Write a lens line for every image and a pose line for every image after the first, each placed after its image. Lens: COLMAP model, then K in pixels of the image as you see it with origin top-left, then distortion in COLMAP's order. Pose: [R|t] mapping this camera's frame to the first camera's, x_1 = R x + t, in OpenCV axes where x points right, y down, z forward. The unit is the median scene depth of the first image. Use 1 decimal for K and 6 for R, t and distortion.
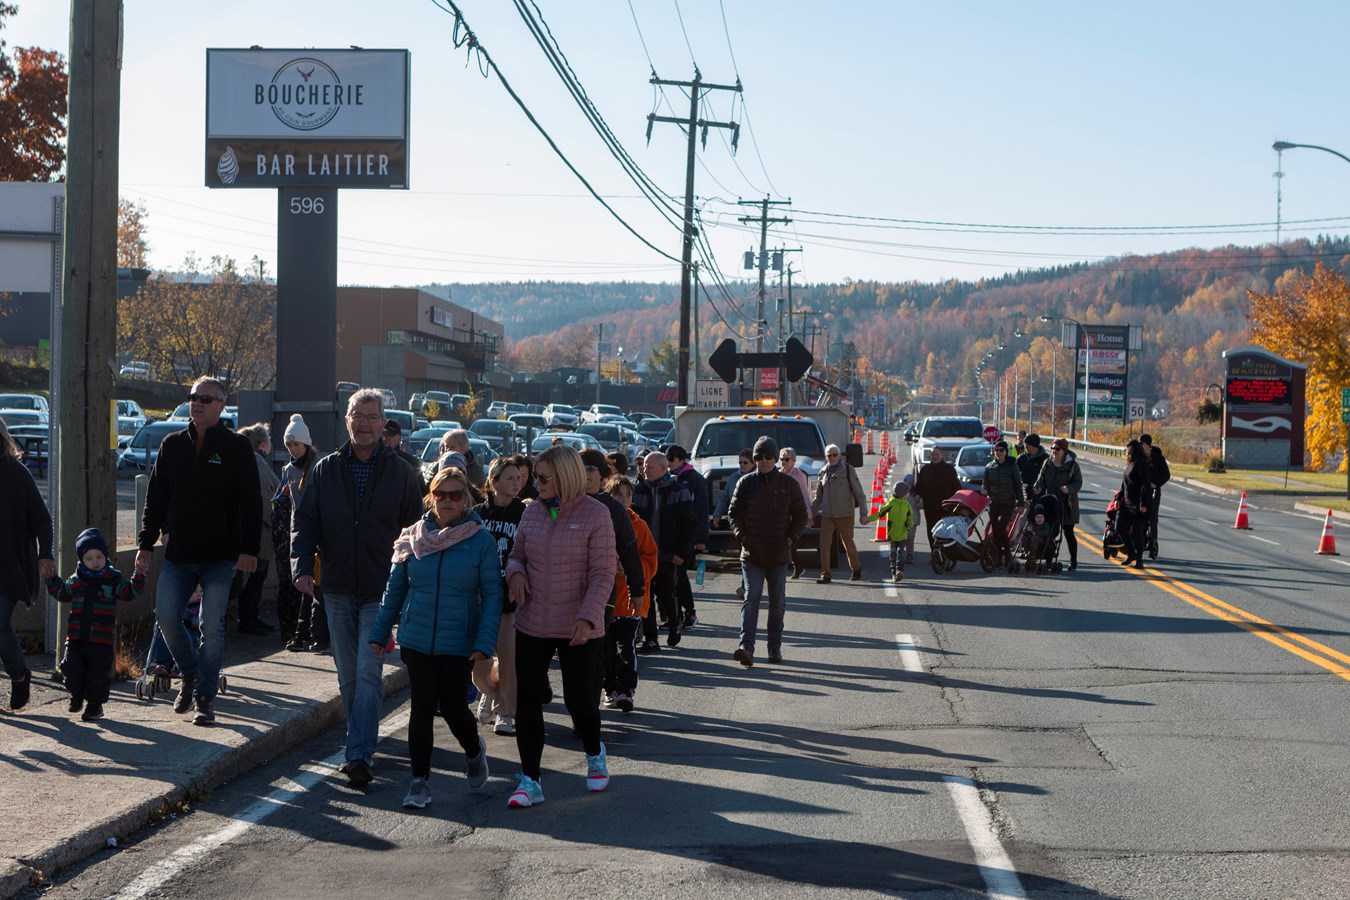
lens RADIAL K [[2862.3, 0, 674.1], [0, 2862.3, 449.0], [0, 0, 1]] dist [0.005025, 0.000000]
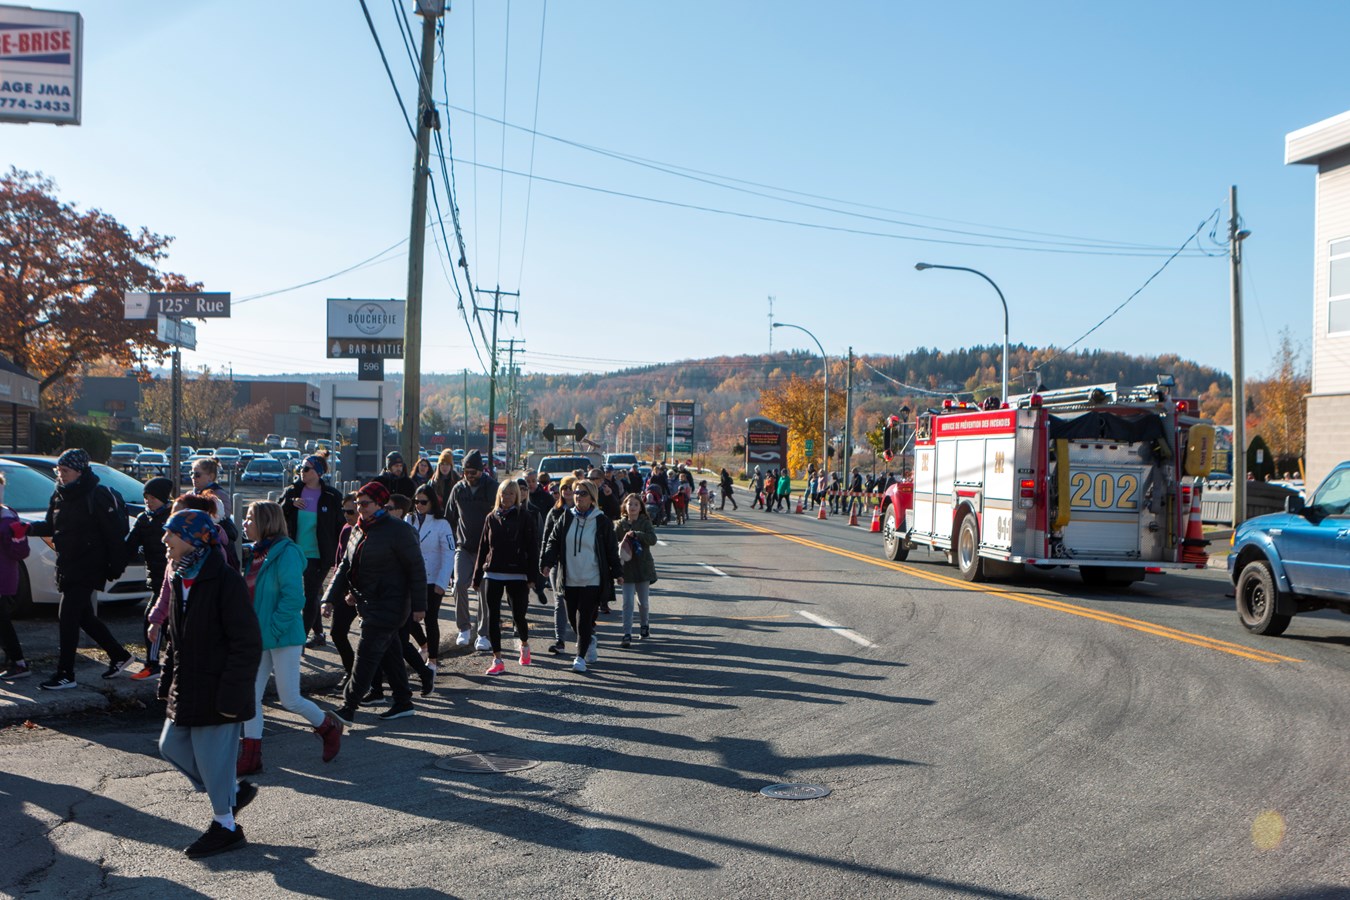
lens RADIAL K [[2862.3, 0, 675.1], [0, 2862.3, 450.8], [0, 0, 1]] dist [0.005025, 0.000000]
pose [[0.983339, -0.004505, 0.181724, -0.188882], [0.005630, 0.999968, -0.005675, -0.001088], [-0.181692, 0.006604, 0.983333, -0.817233]]
